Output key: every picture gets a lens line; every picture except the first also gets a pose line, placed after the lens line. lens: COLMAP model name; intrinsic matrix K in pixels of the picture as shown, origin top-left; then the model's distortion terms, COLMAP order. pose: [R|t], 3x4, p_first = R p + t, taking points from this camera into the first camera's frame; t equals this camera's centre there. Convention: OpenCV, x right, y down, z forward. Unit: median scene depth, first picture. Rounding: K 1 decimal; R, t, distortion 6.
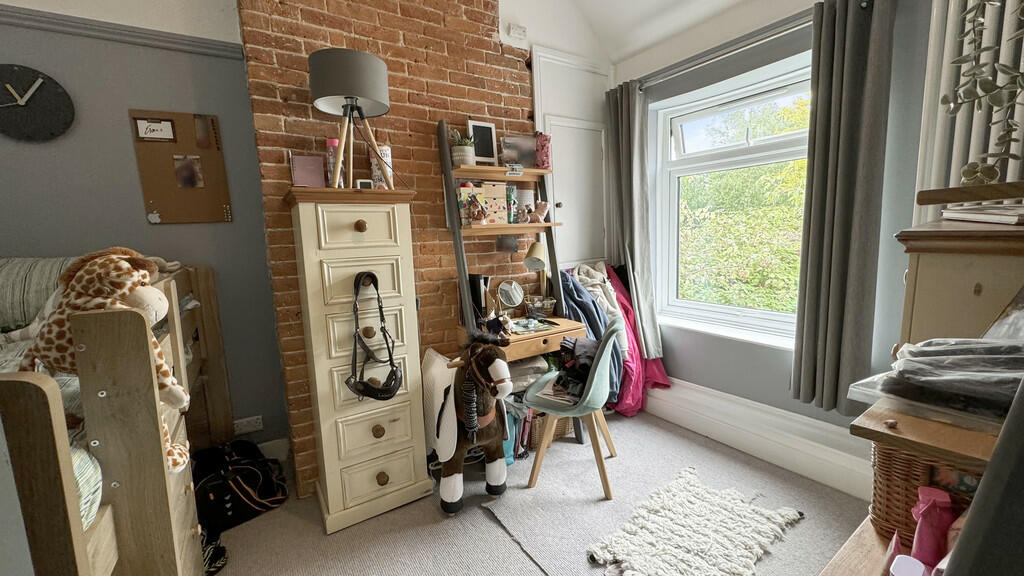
lens RADIAL K [[405.0, 0, 513.1], [0, 405.0, 285.5], [0, 0, 1]] dist [-0.003330, -0.000945]
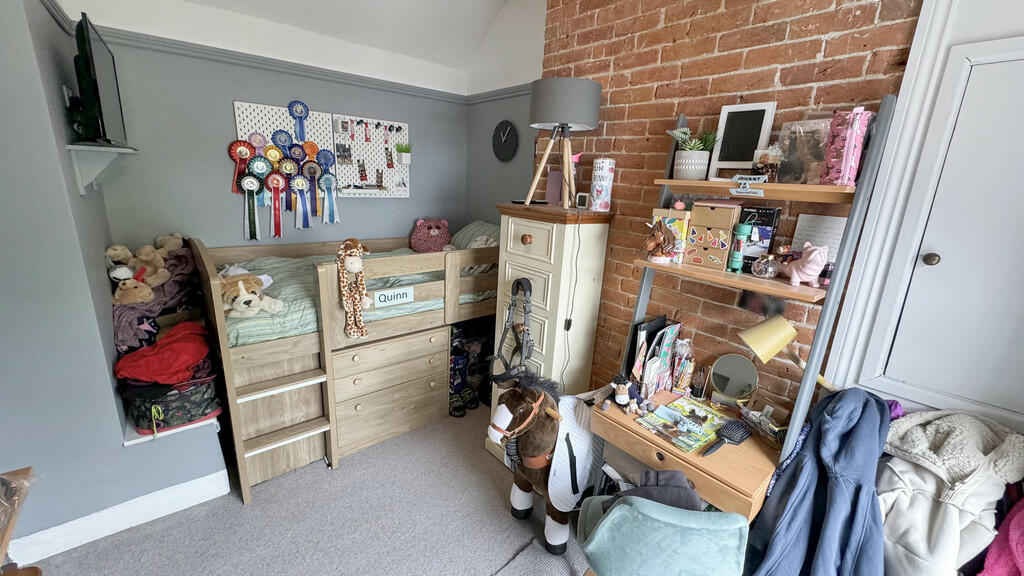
lens RADIAL K [[405.0, 0, 513.3], [0, 405.0, 286.5], [0, 0, 1]] dist [-0.003330, -0.000945]
pose [[0.125605, 0.297861, -0.946310, 0.574631], [-0.183949, 0.944316, 0.272817, -0.251665], [0.974878, 0.139805, 0.173402, 0.603307]]
